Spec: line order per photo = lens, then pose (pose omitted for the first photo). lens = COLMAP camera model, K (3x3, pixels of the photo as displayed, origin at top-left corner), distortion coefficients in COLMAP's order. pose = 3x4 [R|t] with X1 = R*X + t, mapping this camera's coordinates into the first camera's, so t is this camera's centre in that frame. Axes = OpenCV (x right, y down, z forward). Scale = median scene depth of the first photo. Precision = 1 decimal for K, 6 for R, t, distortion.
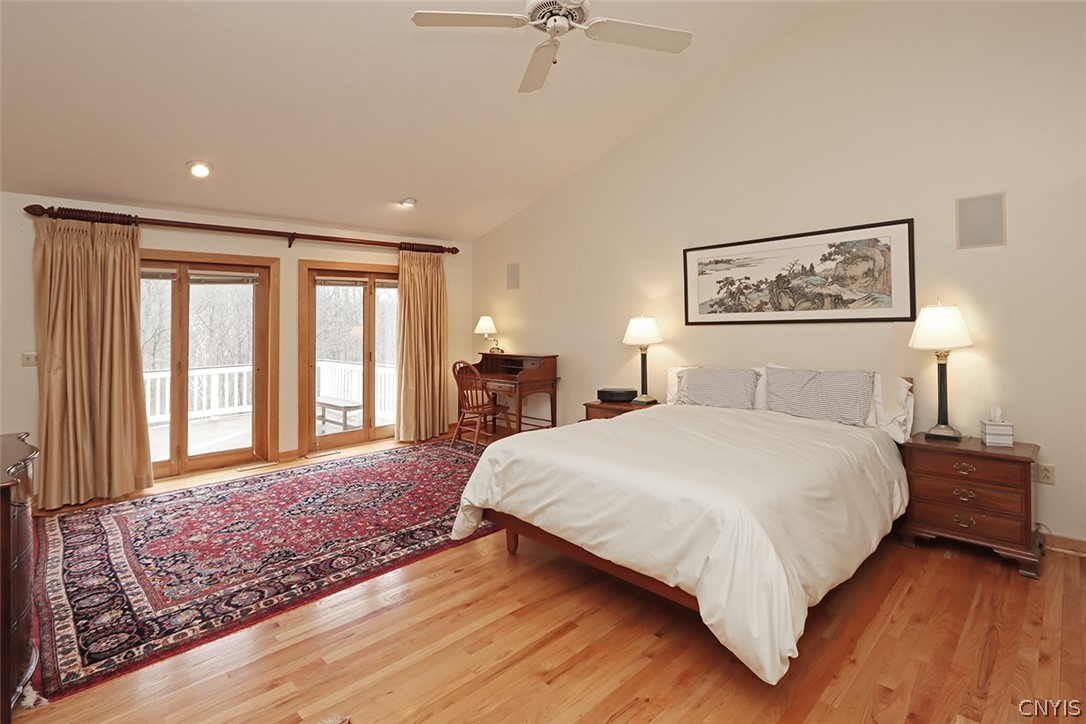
lens RADIAL K [[516.1, 0, 510.5], [0, 516.1, 304.6], [0, 0, 1]] dist [-0.014175, 0.002436]
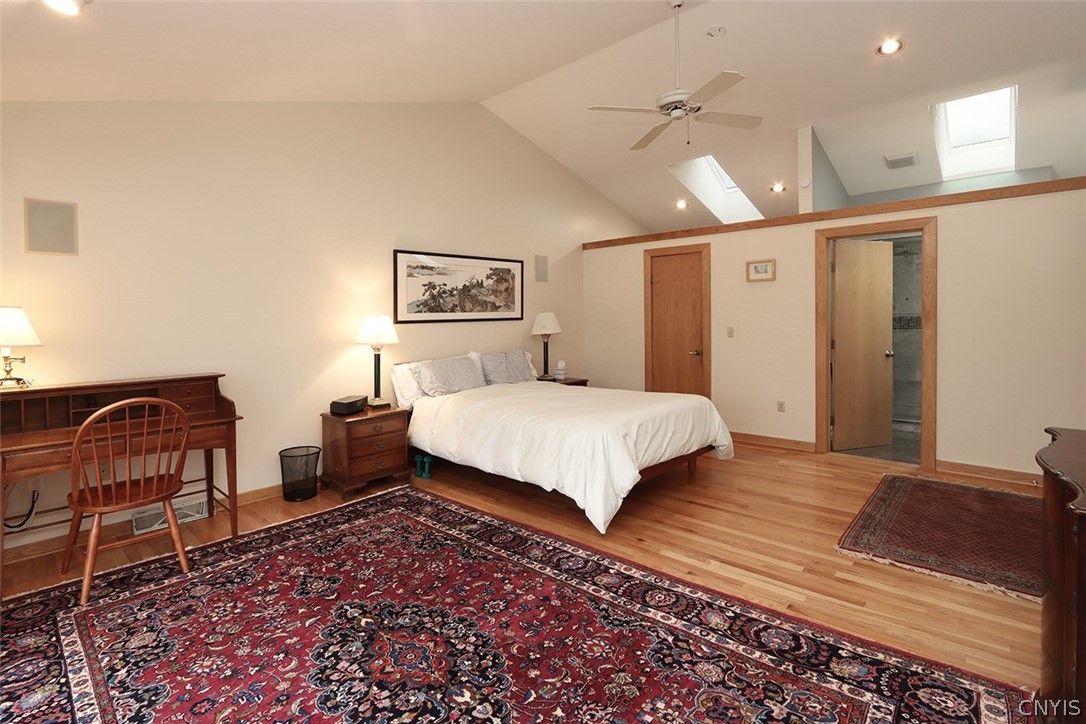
lens RADIAL K [[516.1, 0, 542.8], [0, 516.1, 337.1], [0, 0, 1]] dist [-0.014175, 0.002436]
pose [[-0.095807, -0.019872, 0.995202, -1.003967], [-0.018681, 0.999661, 0.018162, 0.059917], [-0.995225, -0.016851, -0.096146, 1.136198]]
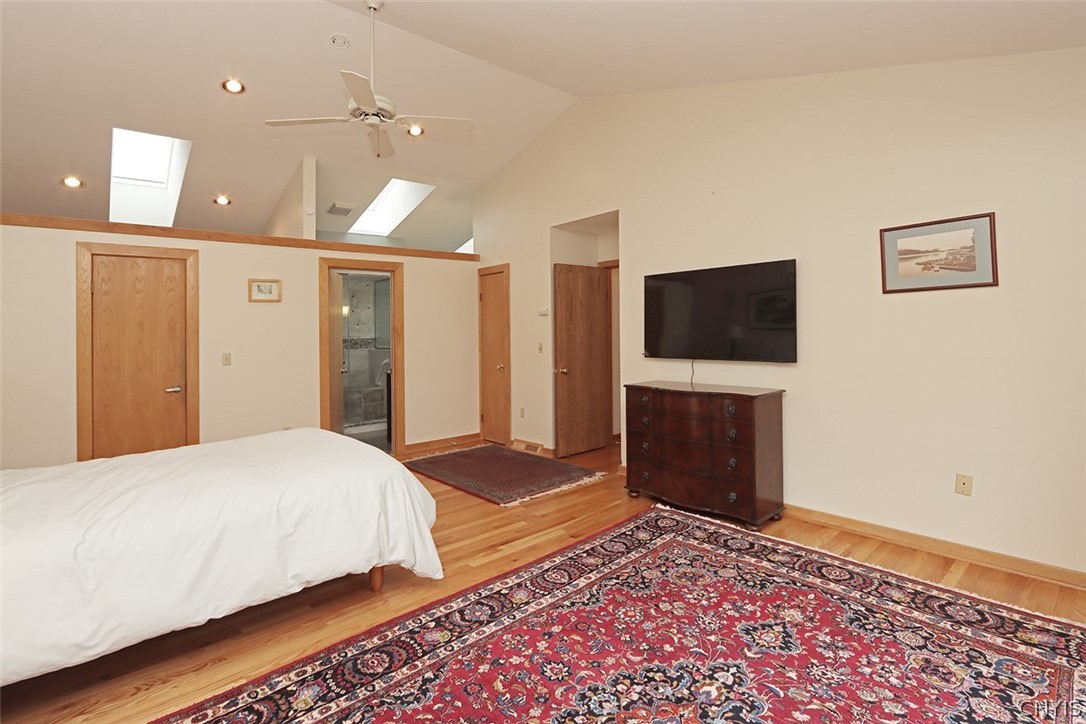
lens RADIAL K [[516.1, 0, 521.7], [0, 516.1, 342.7], [0, 0, 1]] dist [-0.014175, 0.002436]
pose [[-0.998465, 0.042147, 0.035930, -0.277497], [0.041726, 0.999052, -0.012388, 0.068541], [-0.036418, -0.010870, -0.999278, 1.747243]]
